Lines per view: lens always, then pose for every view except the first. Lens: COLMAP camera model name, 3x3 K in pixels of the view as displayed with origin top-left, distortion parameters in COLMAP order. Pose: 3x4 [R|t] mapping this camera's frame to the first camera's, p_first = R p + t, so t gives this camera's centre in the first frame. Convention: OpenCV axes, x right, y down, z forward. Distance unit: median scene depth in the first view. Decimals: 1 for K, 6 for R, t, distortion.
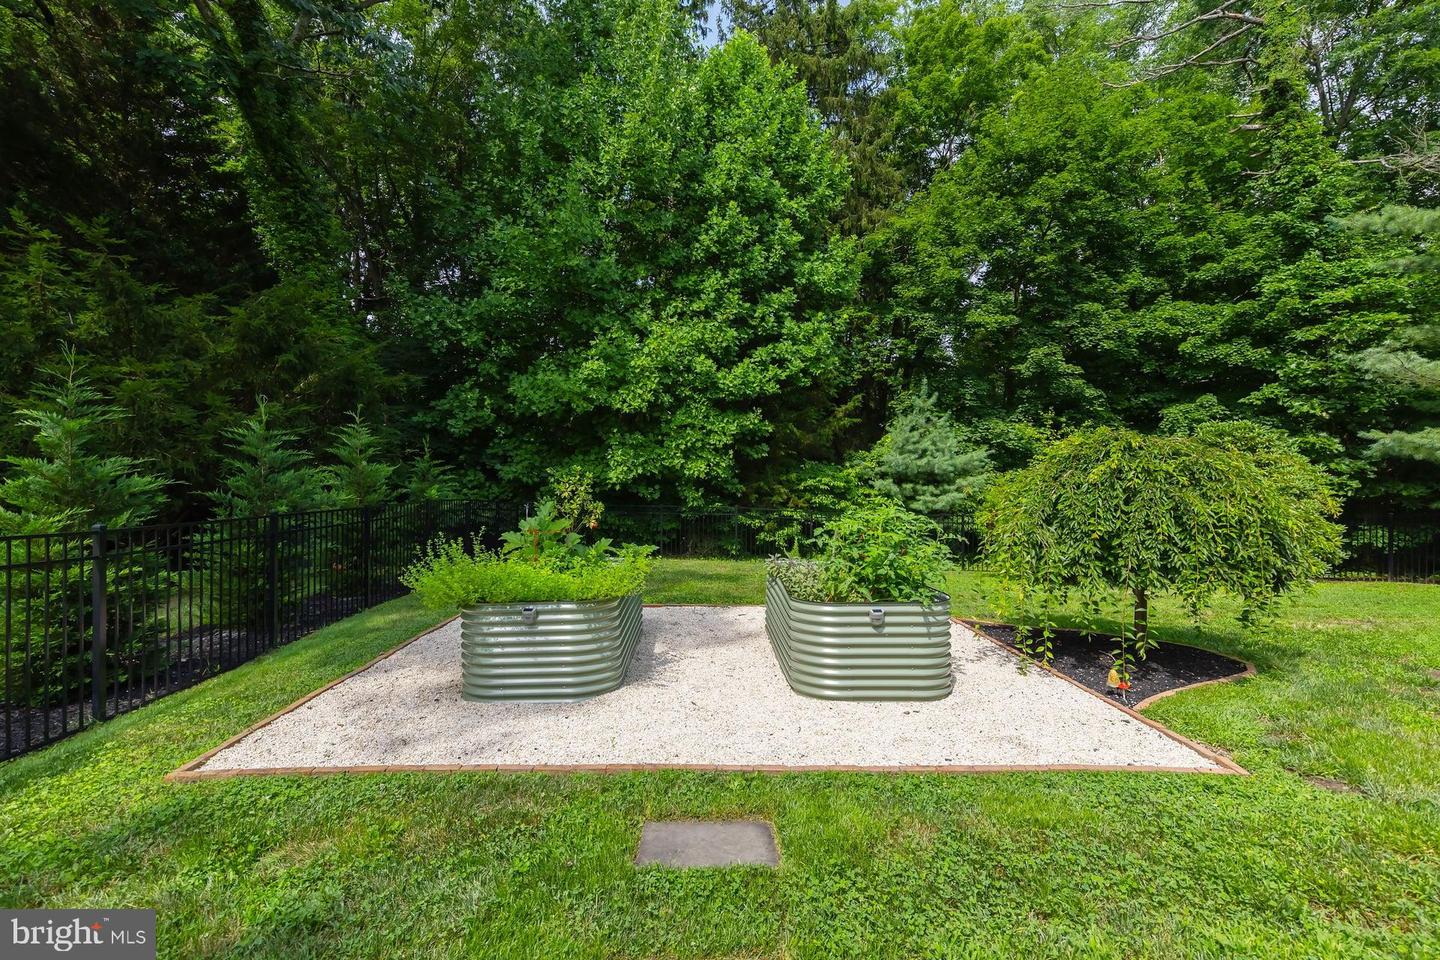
lens RADIAL K [[614.7, 0, 698.3], [0, 614.7, 475.7], [0, 0, 1]] dist [0.006481, -0.001232]
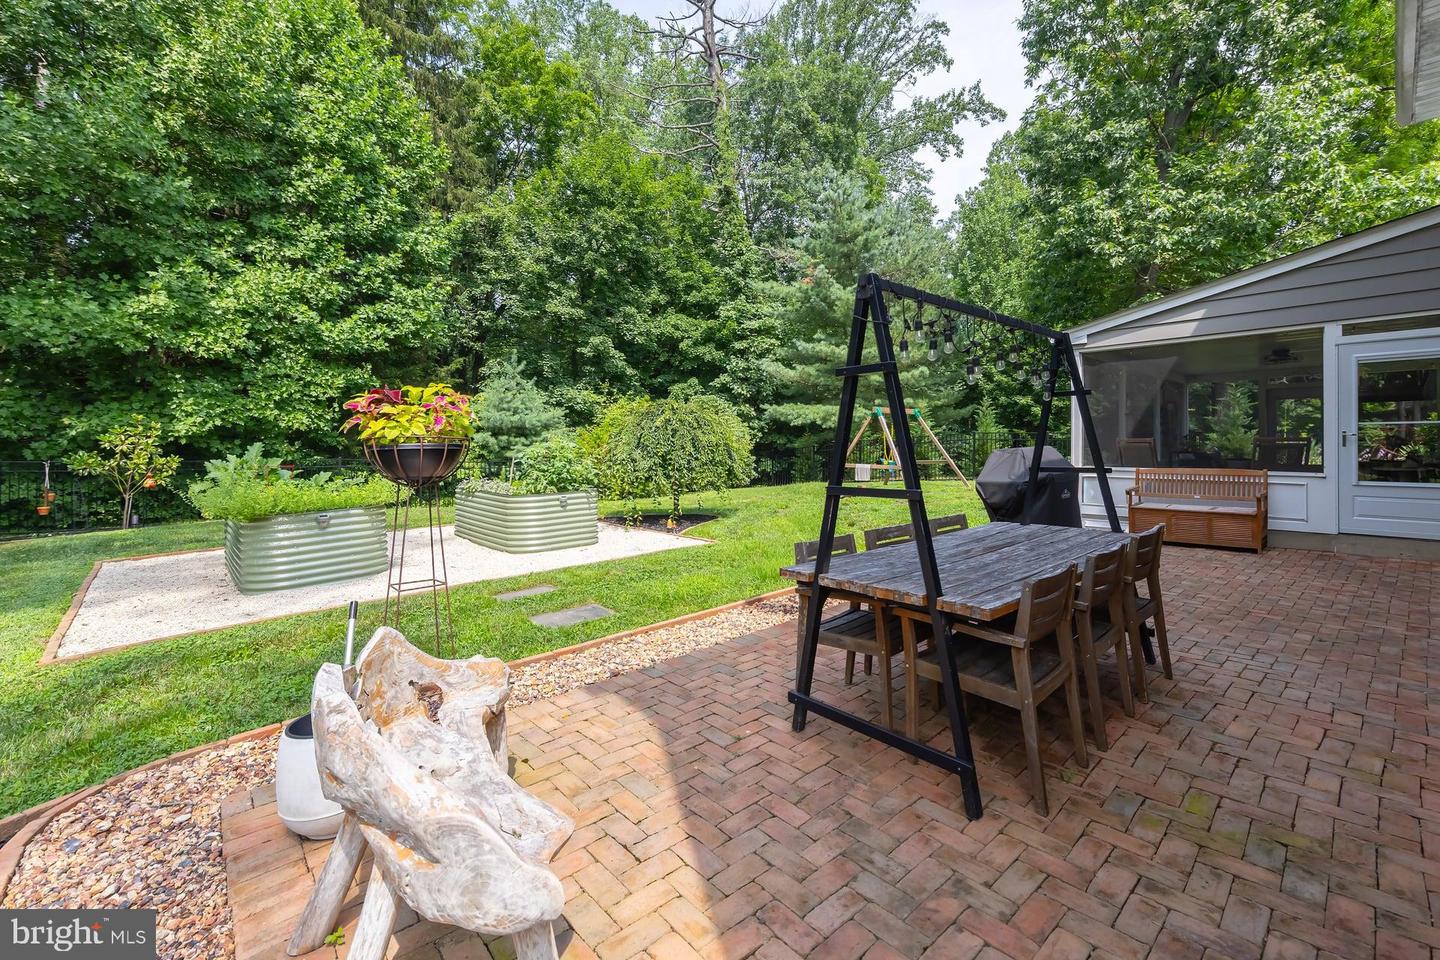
lens RADIAL K [[618.0, 0, 735.0], [0, 618.0, 431.9], [0, 0, 1]] dist [0.009115, 0.001017]
pose [[0.719539, 0.001500, 0.694451, -0.180950], [0.004400, 0.999968, -0.006718, 0.015490], [-0.694438, 0.007890, 0.719509, -0.187995]]
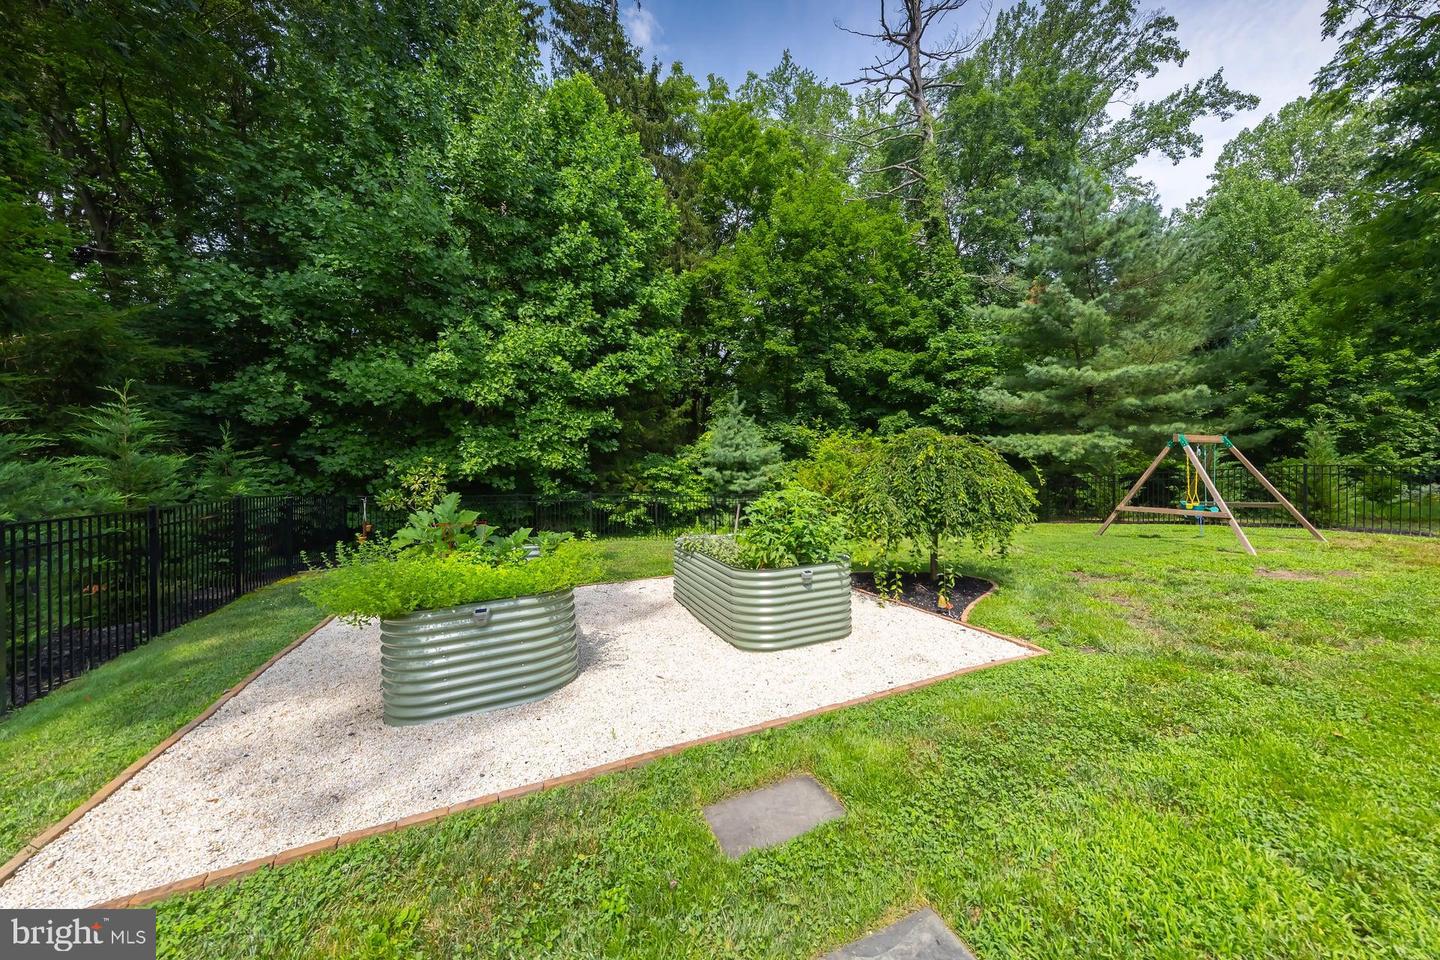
lens RADIAL K [[495.9, 0, 750.2], [0, 495.9, 468.5], [0, 0, 1]] dist [0.004805, -0.000889]
pose [[0.897946, -0.012684, 0.439922, -0.075854], [0.011002, 0.999919, 0.006375, 0.002062], [-0.439967, -0.000884, 0.898013, 0.051641]]
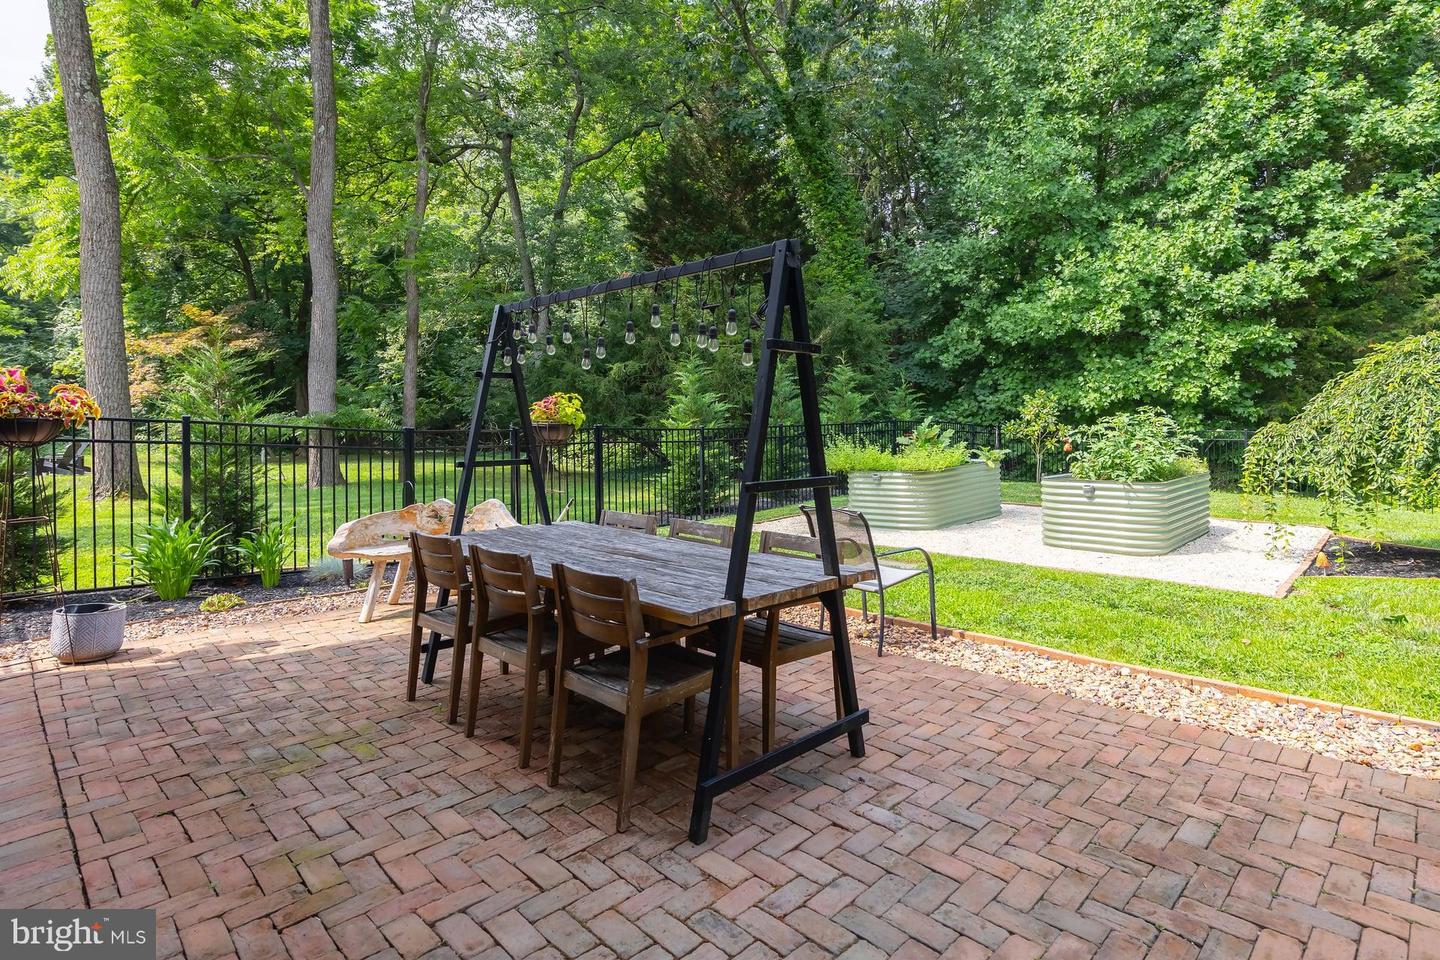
lens RADIAL K [[754.5, 0, 732.4], [0, 754.5, 429.7], [0, 0, 1]] dist [-0.007373, 0.000260]
pose [[0.717897, 0.002710, -0.696145, 0.278697], [0.012885, 0.999769, 0.017181, 0.016963], [0.696031, -0.021304, 0.717696, -0.237849]]
